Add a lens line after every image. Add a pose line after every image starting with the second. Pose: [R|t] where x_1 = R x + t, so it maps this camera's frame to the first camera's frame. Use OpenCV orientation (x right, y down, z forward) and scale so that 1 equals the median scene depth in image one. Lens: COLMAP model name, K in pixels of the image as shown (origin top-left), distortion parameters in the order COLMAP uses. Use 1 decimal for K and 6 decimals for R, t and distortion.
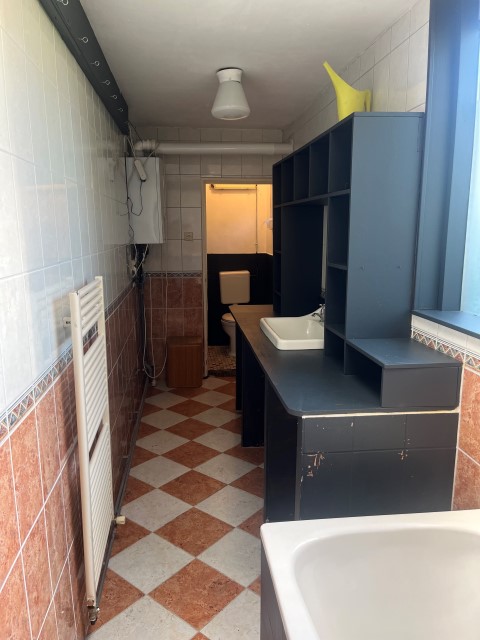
lens RADIAL K [[485.2, 0, 239.2], [0, 485.2, 319.8], [0, 0, 1]] dist [0.004827, 0.001342]
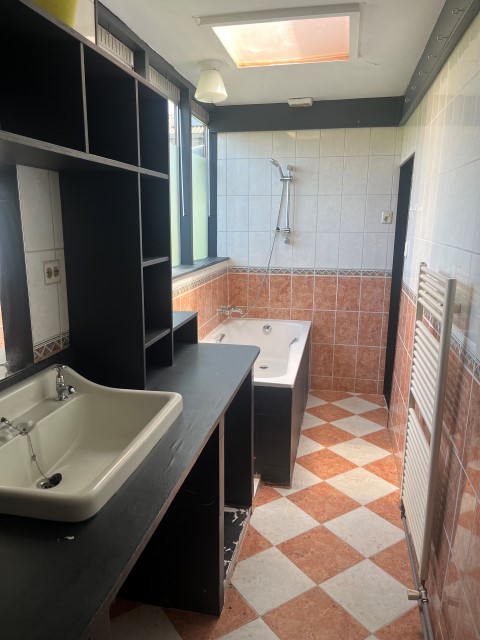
lens RADIAL K [[485.2, 0, 238.5], [0, 485.2, 320.6], [0, 0, 1]] dist [0.004827, 0.001342]
pose [[-0.949102, -0.075945, 0.305675, -0.194651], [0.055366, 0.915155, 0.399281, -0.338603], [-0.310063, 0.395882, -0.864371, 1.684708]]
